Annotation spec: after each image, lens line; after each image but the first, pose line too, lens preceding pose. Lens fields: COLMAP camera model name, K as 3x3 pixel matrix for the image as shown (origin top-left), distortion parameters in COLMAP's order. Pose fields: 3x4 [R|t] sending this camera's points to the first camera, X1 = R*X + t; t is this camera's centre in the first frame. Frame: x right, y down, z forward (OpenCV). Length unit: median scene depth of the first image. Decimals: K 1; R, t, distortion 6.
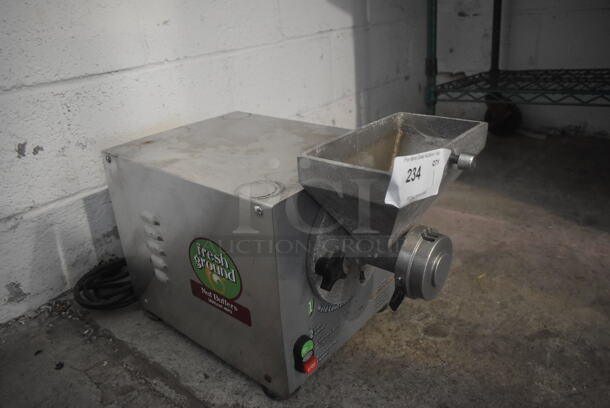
lens RADIAL K [[463.4, 0, 305.7], [0, 463.4, 205.4], [0, 0, 1]] dist [-0.024226, 0.017738]
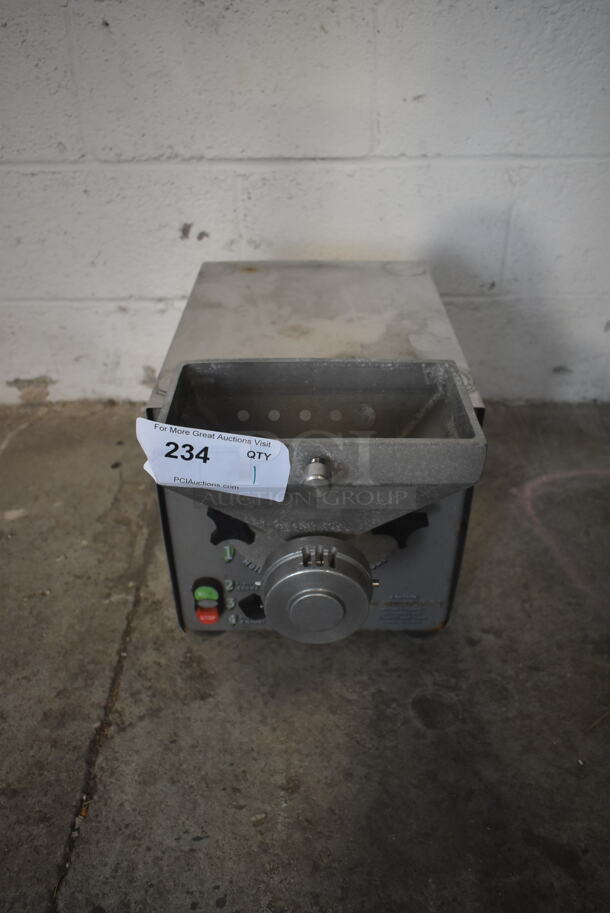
lens RADIAL K [[693.5, 0, 304.3], [0, 693.5, 461.0], [0, 0, 1]] dist [-0.024226, 0.017738]
pose [[0.636158, 0.480530, -0.603651, 0.612970], [-0.348943, 0.876978, 0.330376, -0.288271], [0.688144, 0.000468, 0.725574, 0.229908]]
